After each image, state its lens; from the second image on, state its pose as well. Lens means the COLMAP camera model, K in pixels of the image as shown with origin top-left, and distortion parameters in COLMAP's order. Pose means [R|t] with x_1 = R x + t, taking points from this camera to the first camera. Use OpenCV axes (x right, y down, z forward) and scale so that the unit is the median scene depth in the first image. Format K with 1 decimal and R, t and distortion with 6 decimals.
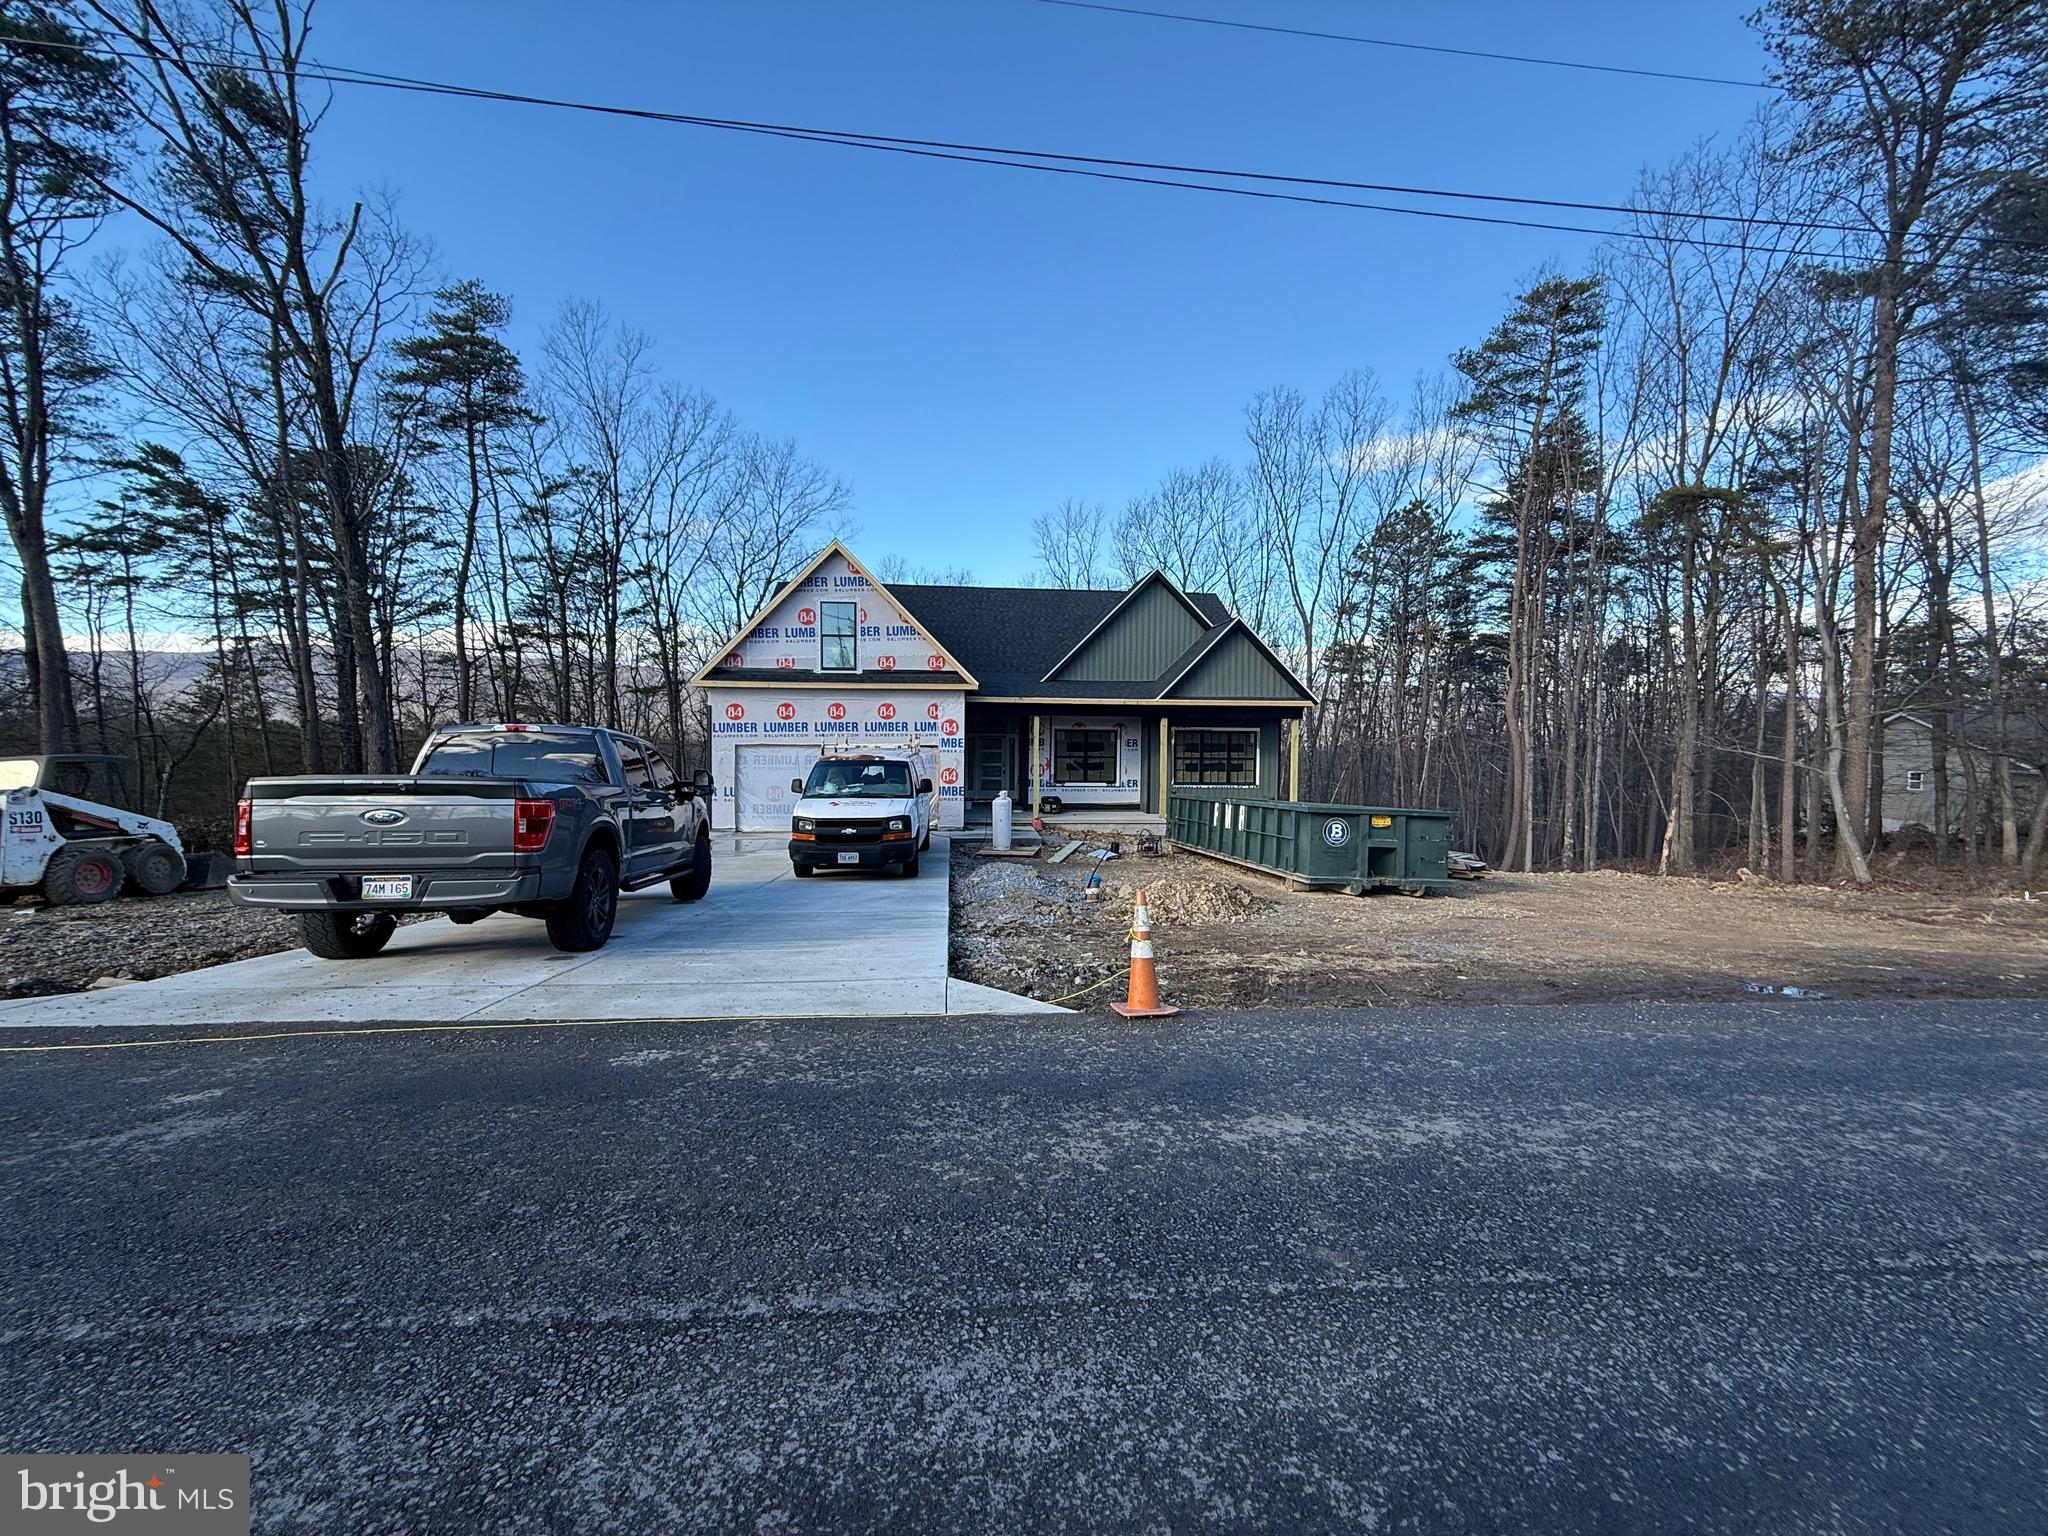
lens RADIAL K [[812.0, 0, 1011.6], [0, 812.0, 780.1], [0, 0, 1]] dist [0.001898, -0.000200]
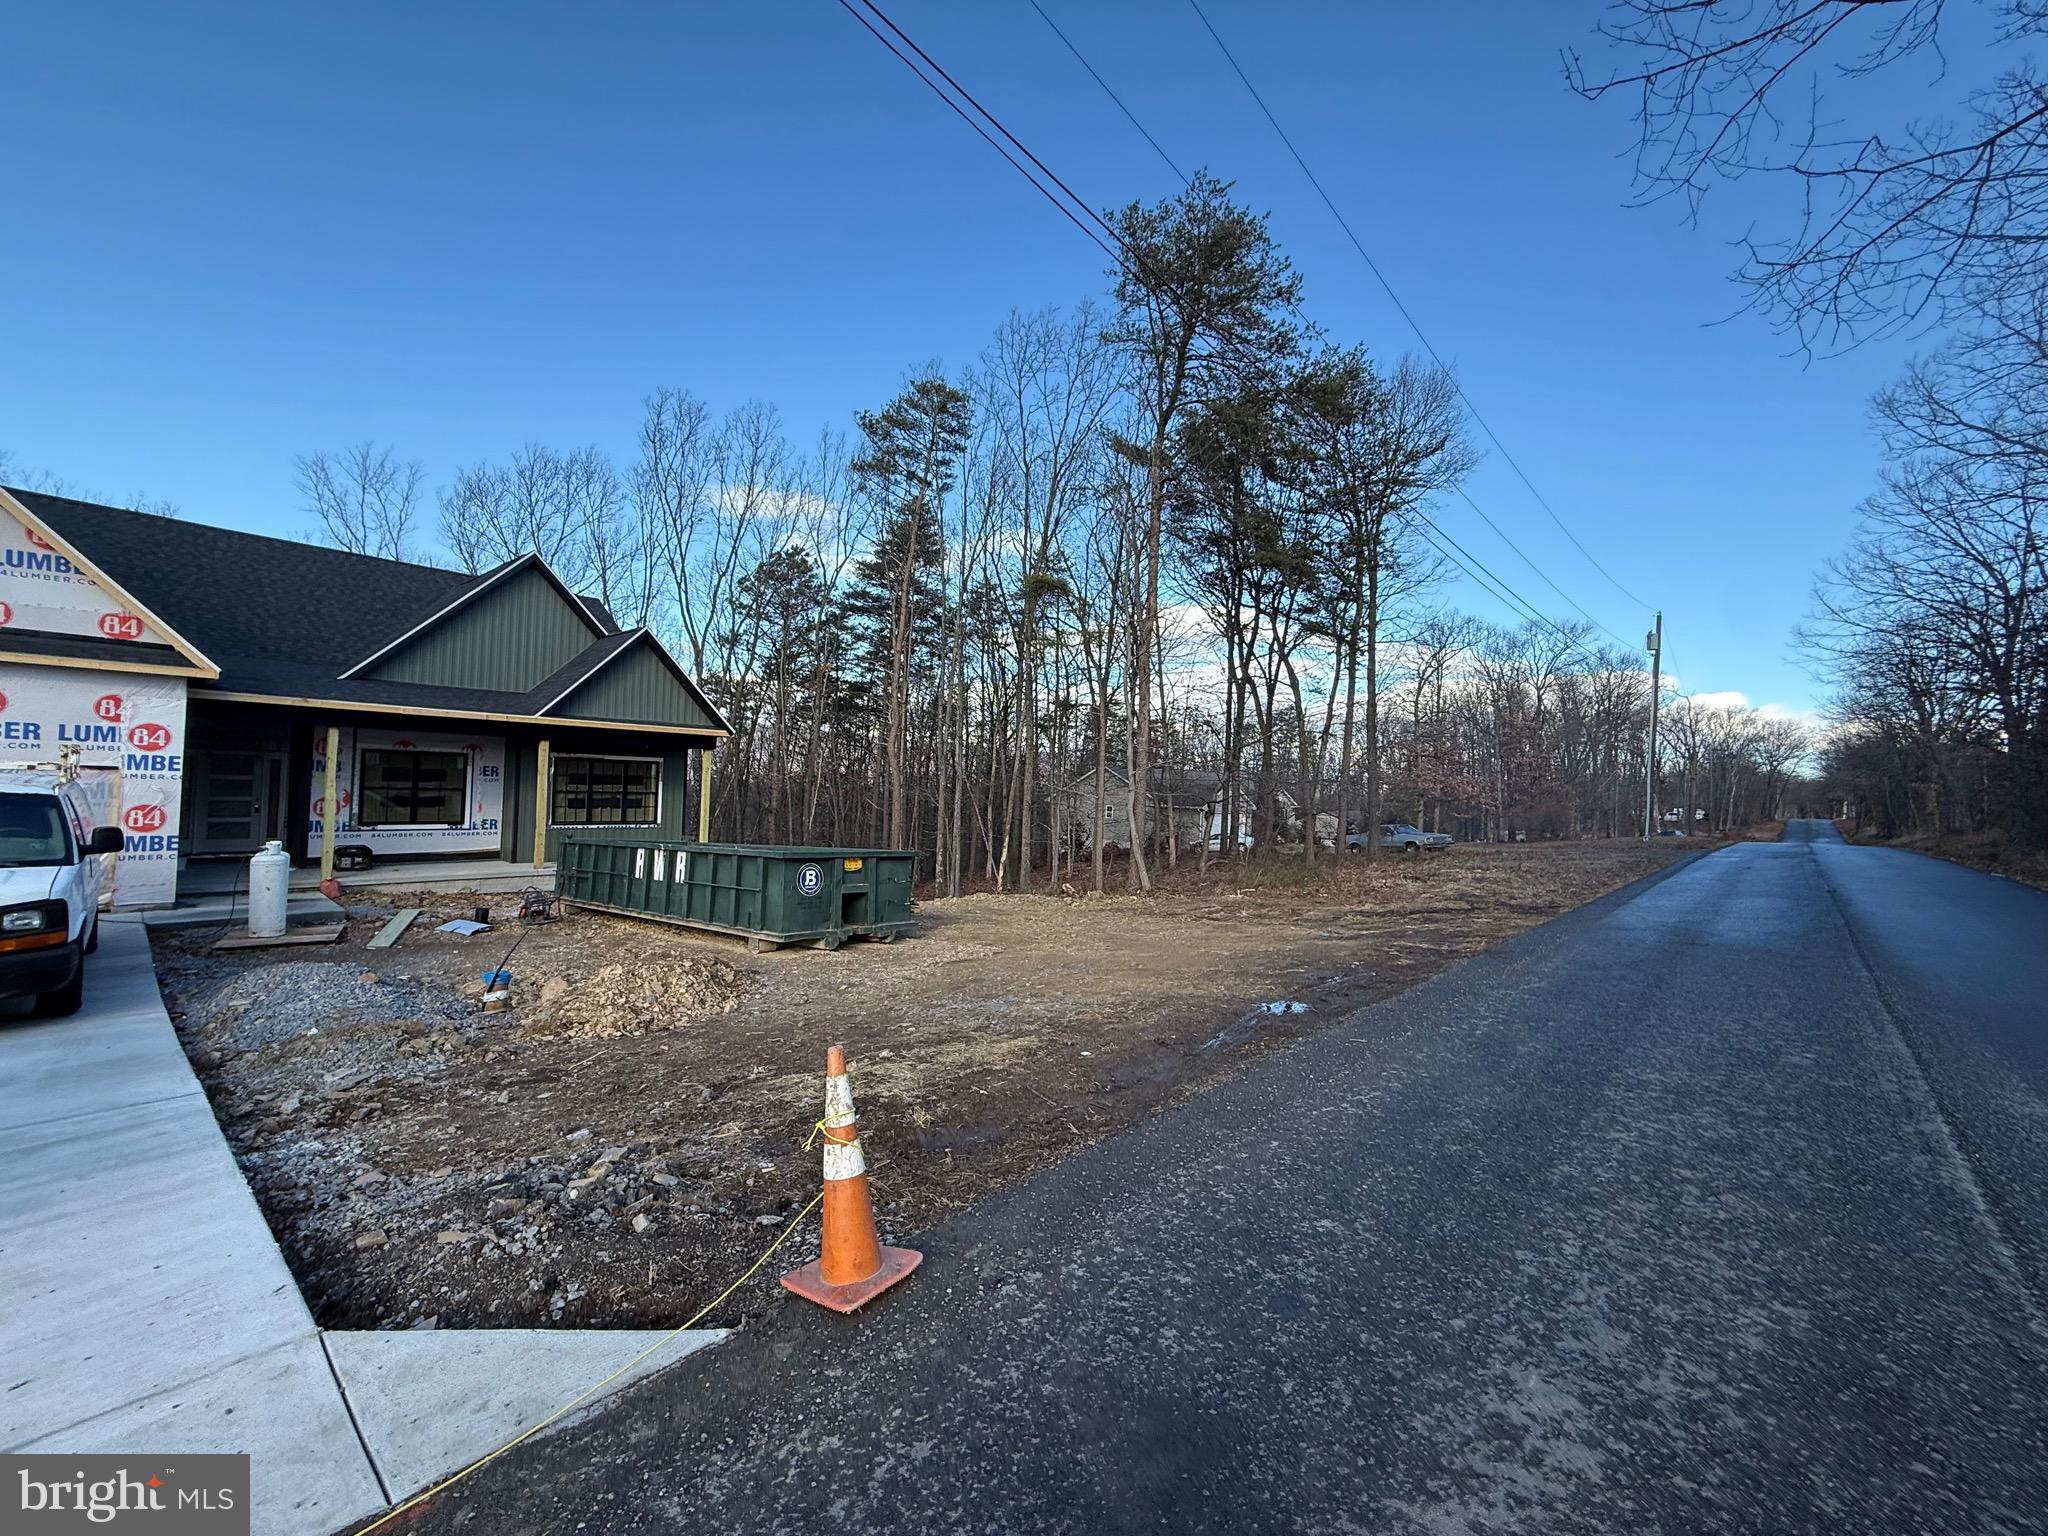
lens RADIAL K [[812.0, 0, 1015.4], [0, 812.0, 767.7], [0, 0, 1]] dist [0.001898, -0.000200]
pose [[0.717159, 0.030524, 0.696241, -0.035292], [0.008613, 0.998576, -0.052651, -0.005326], [-0.696856, 0.043756, 0.715875, 0.129489]]
